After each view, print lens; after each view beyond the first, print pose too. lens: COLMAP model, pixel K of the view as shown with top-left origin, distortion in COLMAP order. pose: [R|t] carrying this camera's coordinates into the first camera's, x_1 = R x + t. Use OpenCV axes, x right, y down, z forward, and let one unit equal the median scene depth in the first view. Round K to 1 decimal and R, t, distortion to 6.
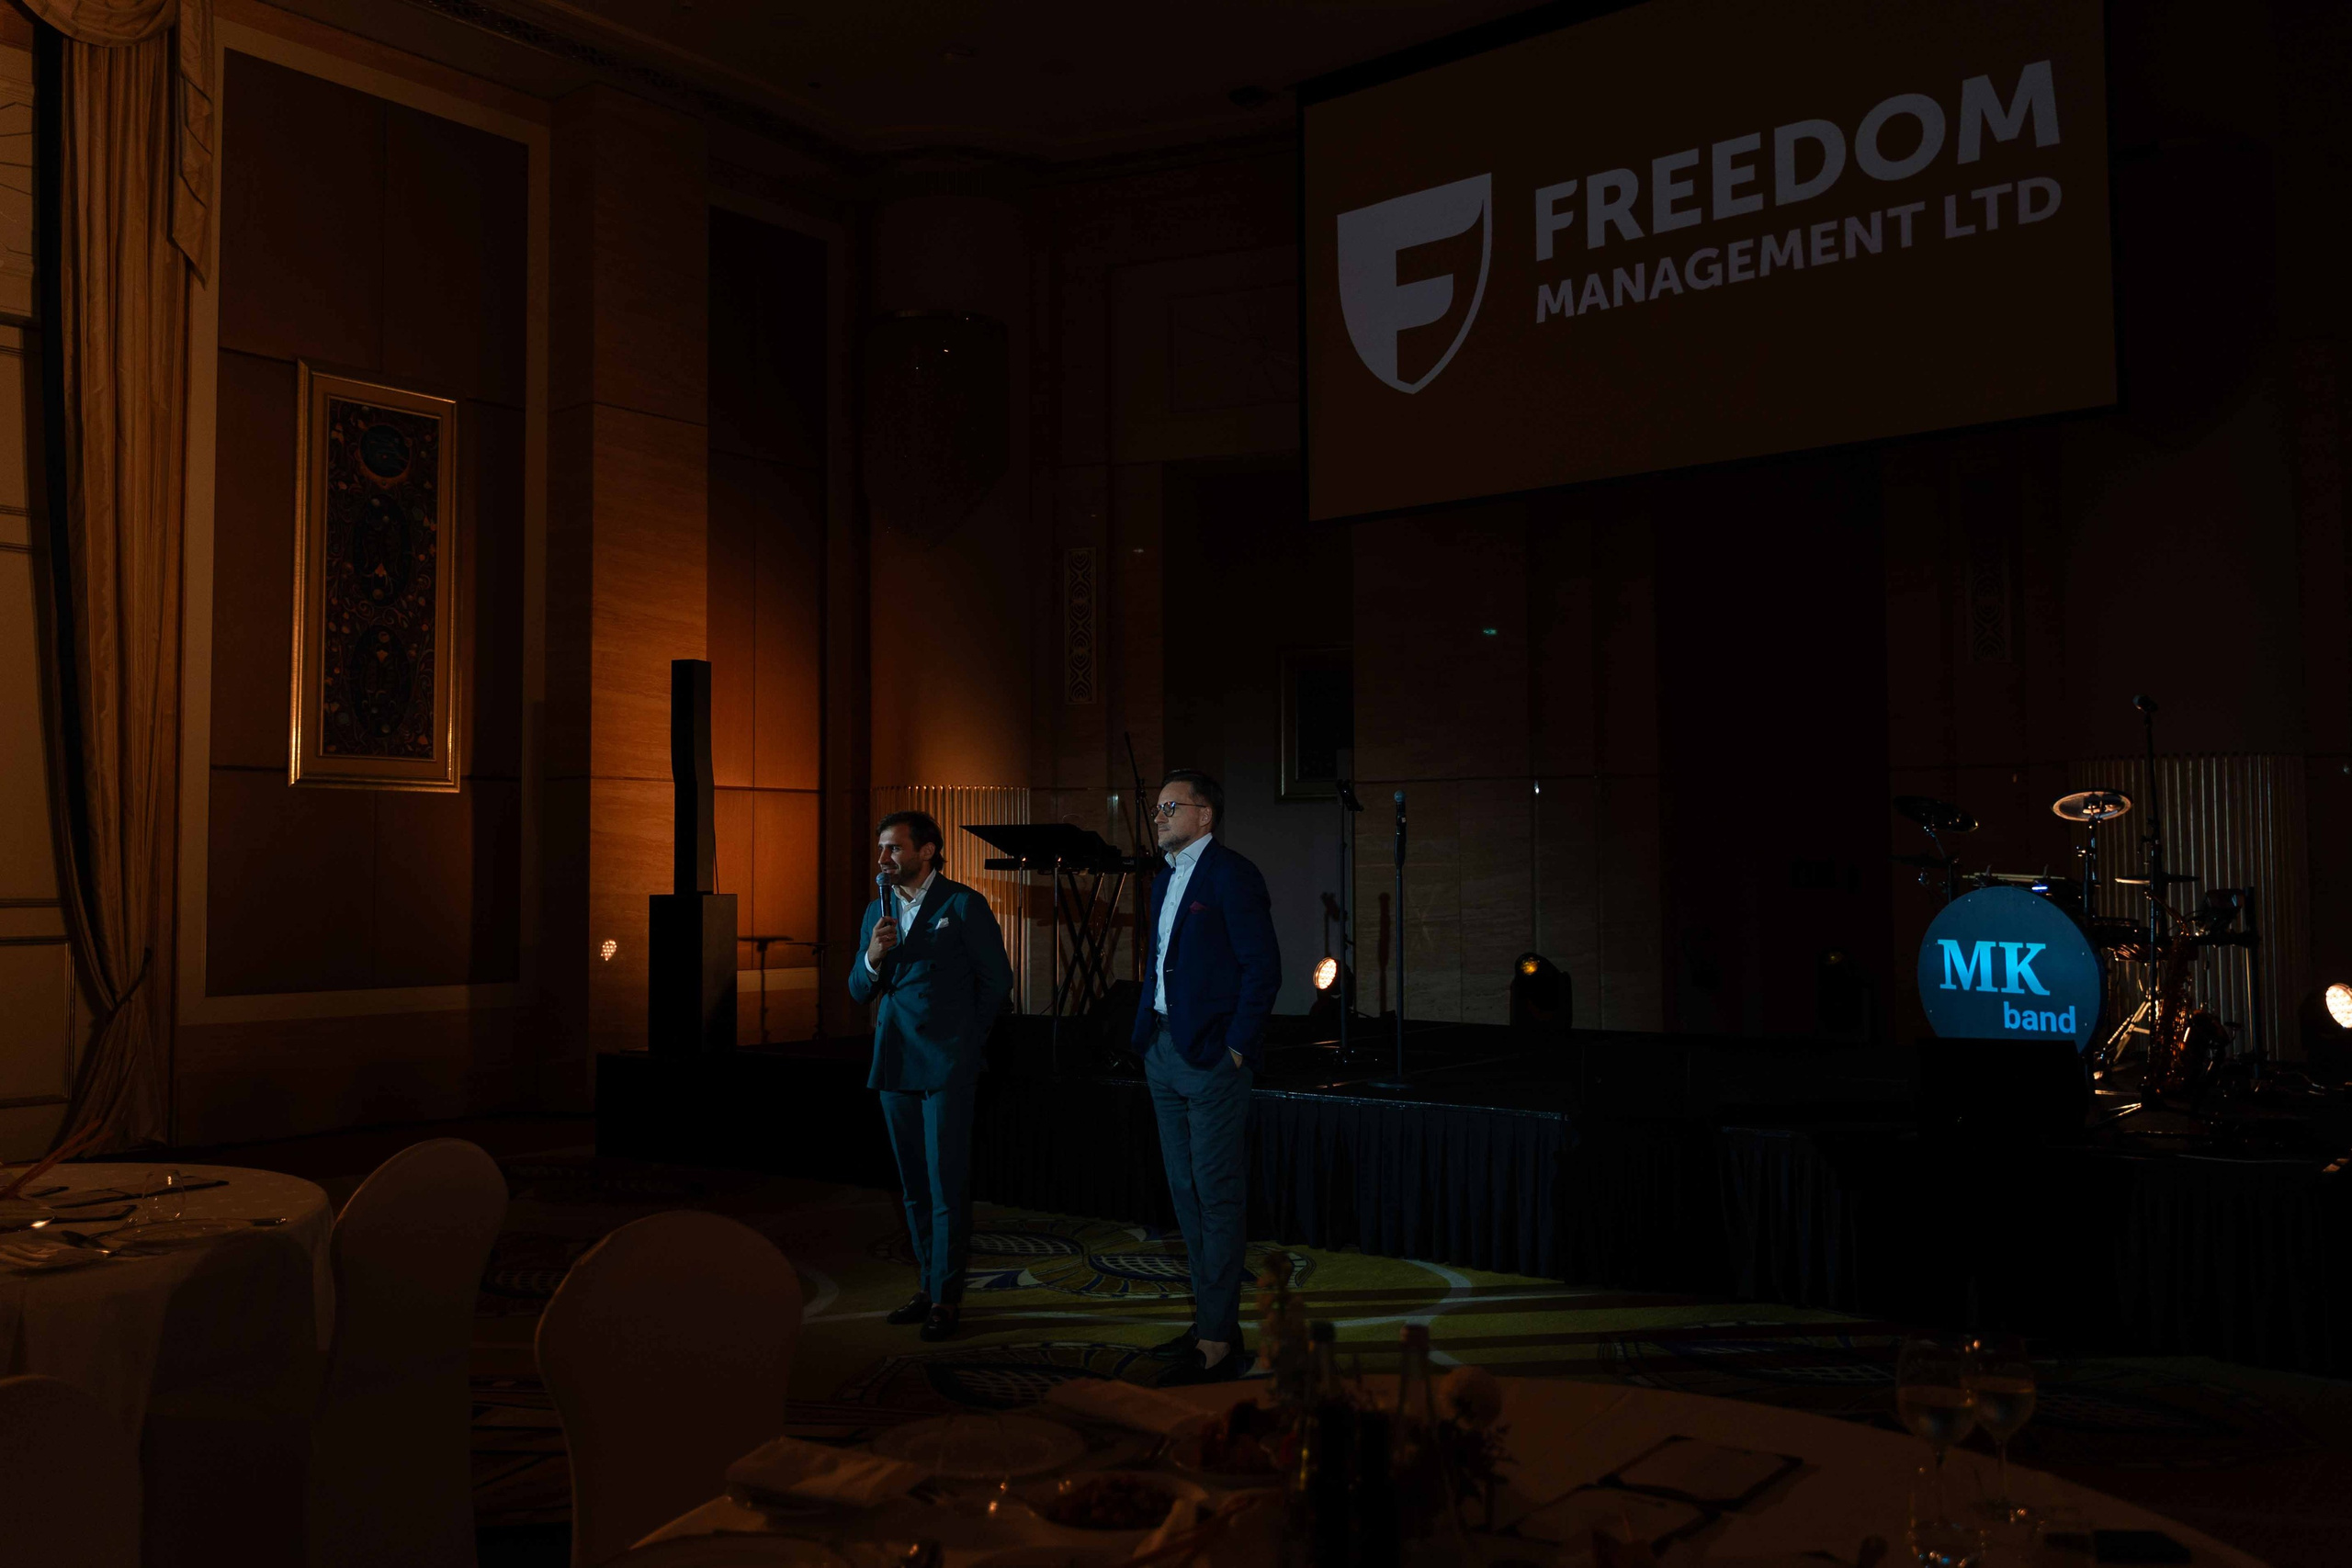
lens RADIAL K [[1902.6, 0, 1205.1], [0, 1902.6, 801.1], [0, 0, 1]] dist [-0.014087, -0.008356]
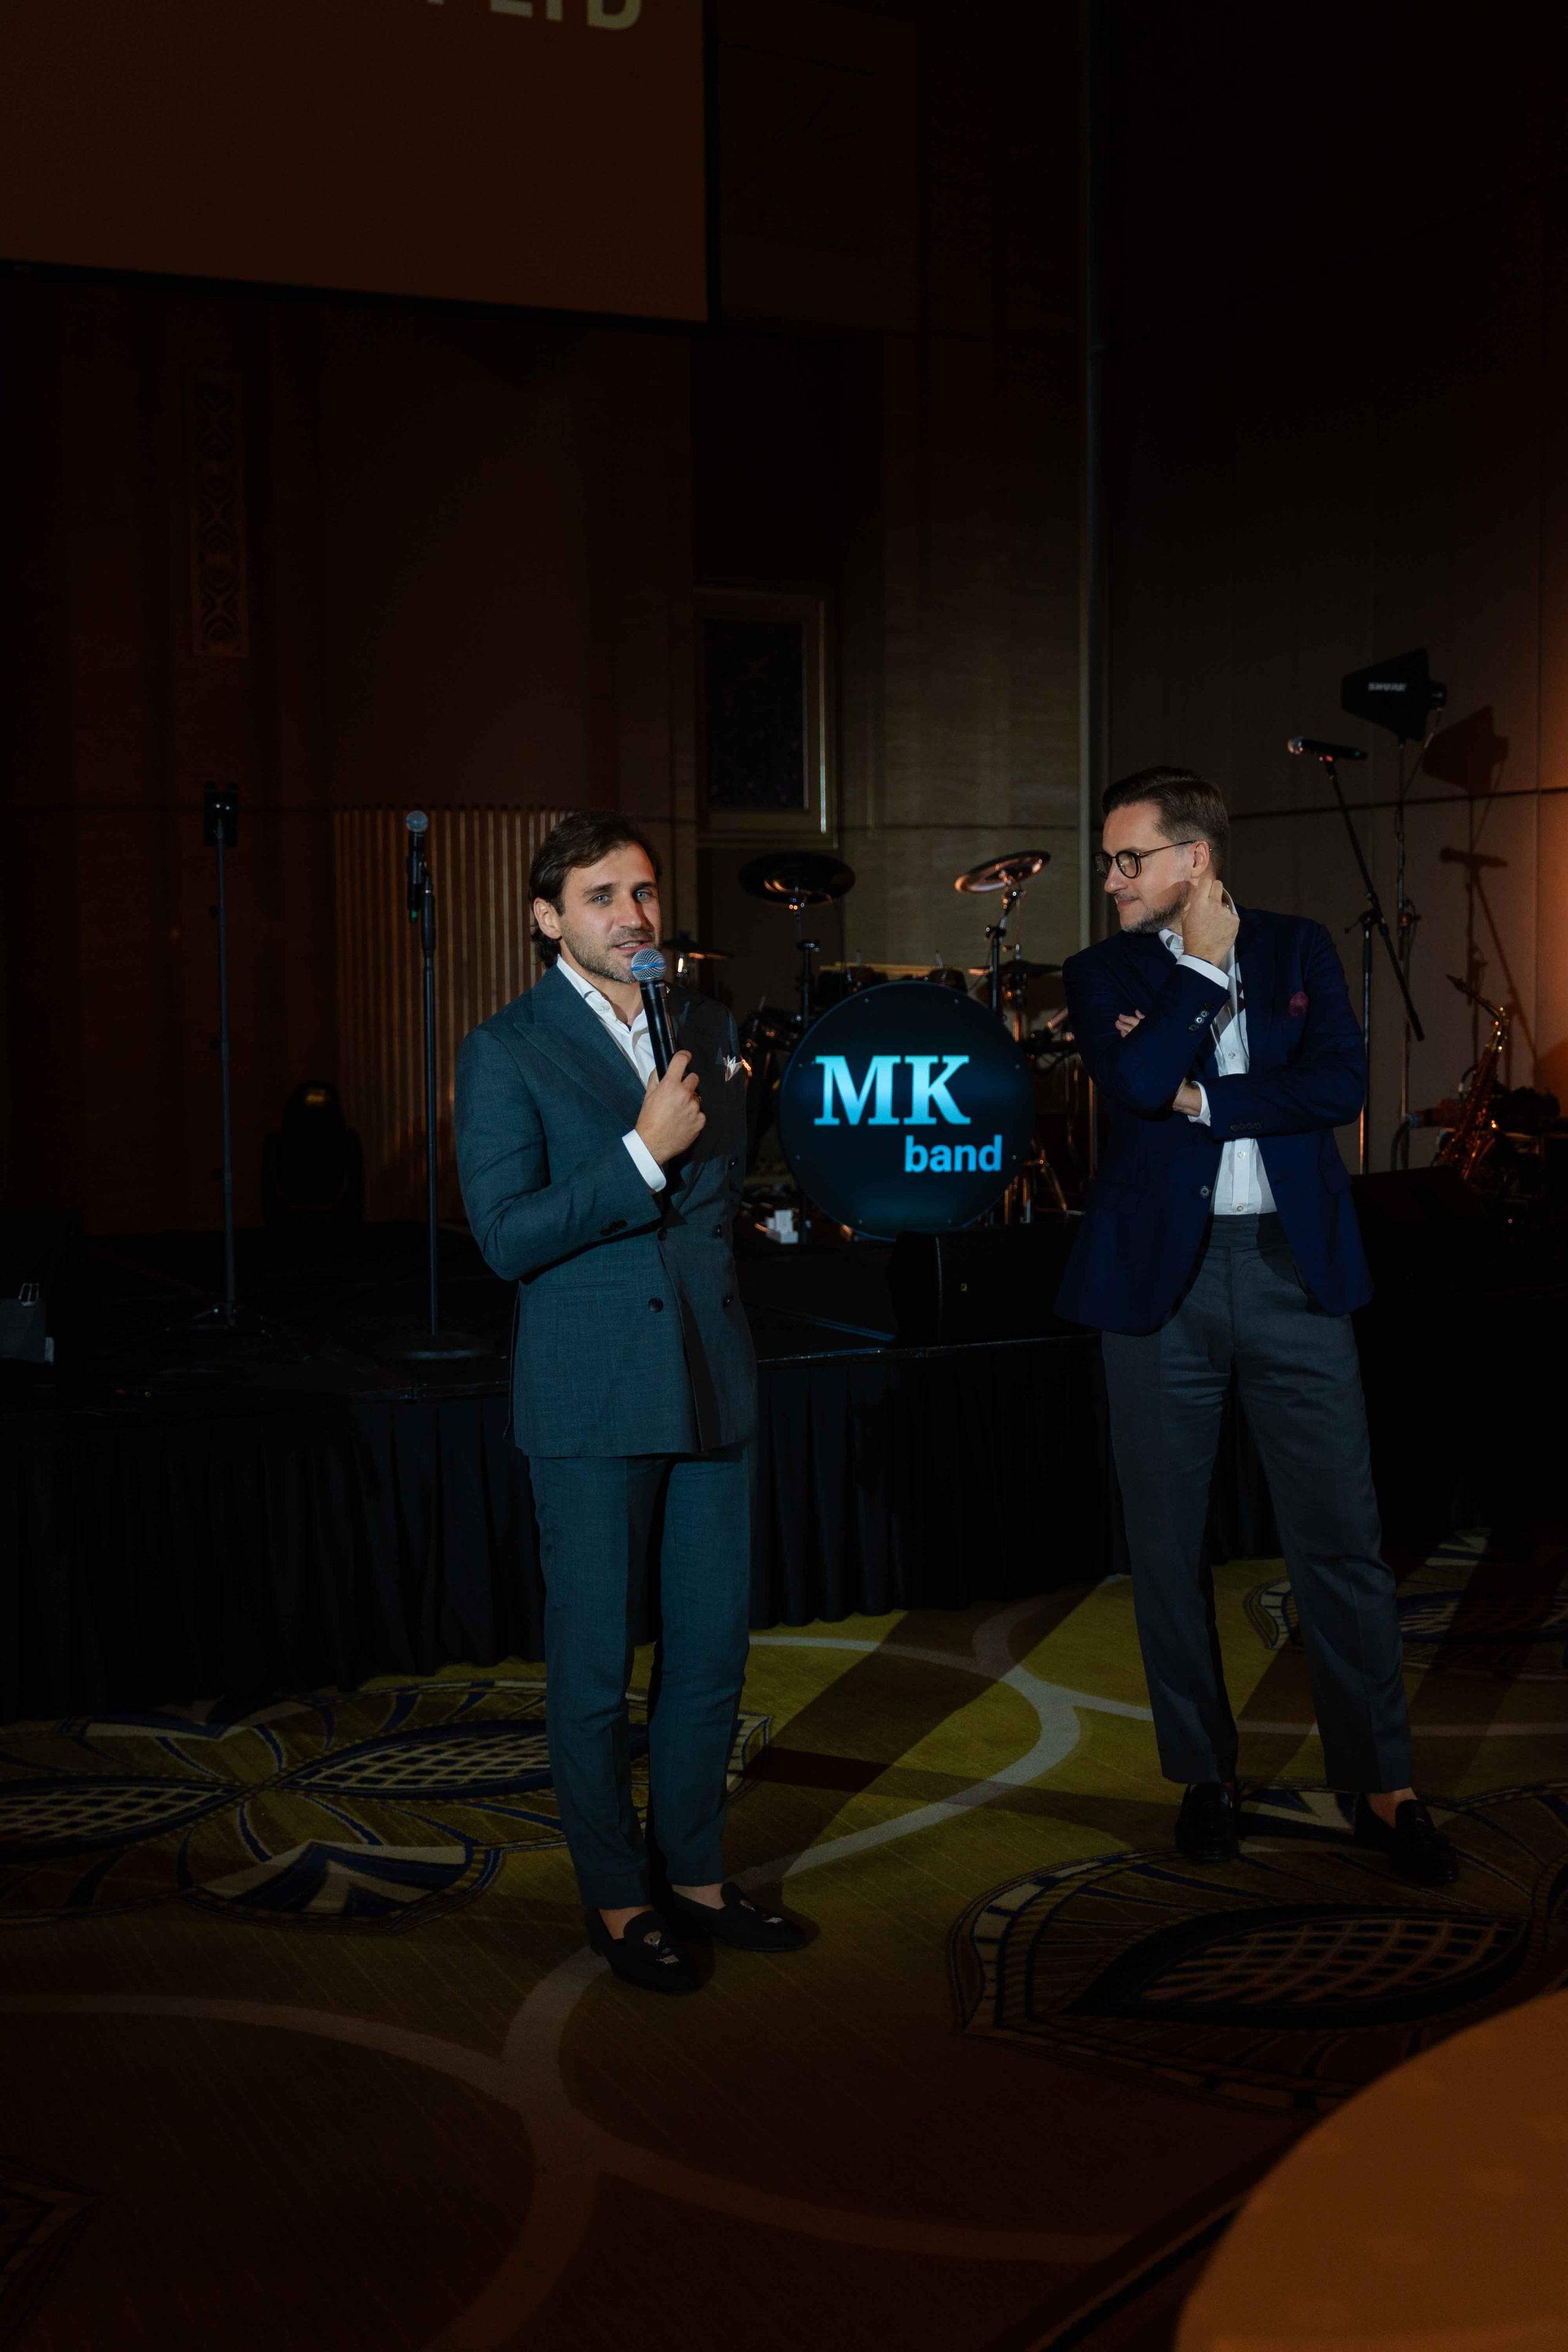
lens RADIAL K [[2793.2, 0, 781.0], [0, 2793.2, 1181.1], [0, 0, 1]] dist [-0.039221, 0.000000]
pose [[0.444508, -0.071332, 0.892930, -0.422496], [-0.024287, 0.995498, 0.091616, 0.017779], [-0.895445, -0.062411, 0.440775, 0.411540]]
